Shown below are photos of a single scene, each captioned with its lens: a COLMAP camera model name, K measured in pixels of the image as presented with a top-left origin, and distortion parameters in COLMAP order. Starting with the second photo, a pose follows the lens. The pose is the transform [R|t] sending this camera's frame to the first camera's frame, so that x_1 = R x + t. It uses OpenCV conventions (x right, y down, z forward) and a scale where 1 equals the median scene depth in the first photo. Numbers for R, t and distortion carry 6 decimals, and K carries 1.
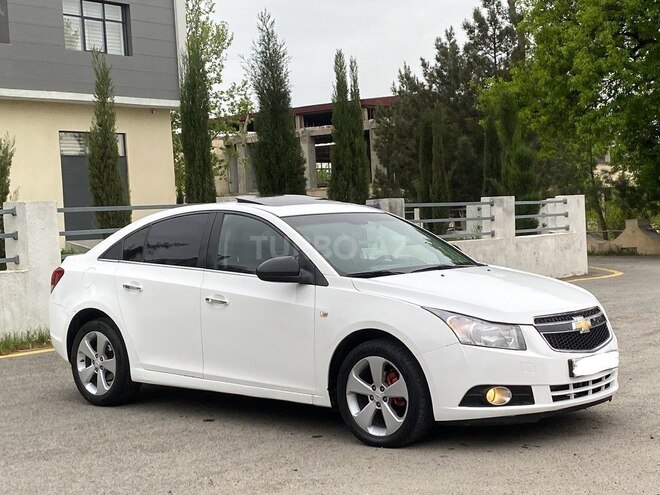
lens RADIAL K [[1098.9, 0, 350.0], [0, 1098.9, 240.4], [0, 0, 1]] dist [0.133898, 0.000000]
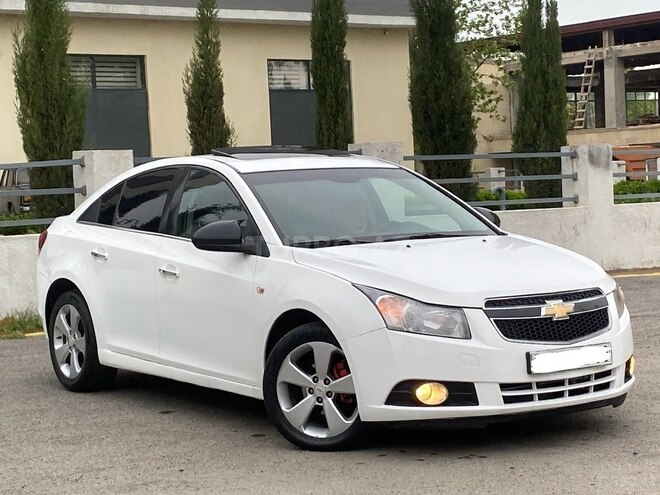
lens RADIAL K [[1429.8, 0, 349.1], [0, 1429.8, 233.7], [0, 0, 1]] dist [0.110453, 0.000000]
pose [[0.974852, 0.013130, -0.222468, 0.287486], [-0.007232, 0.999601, 0.027308, -0.006322], [0.222738, -0.025013, 0.974557, -0.045698]]
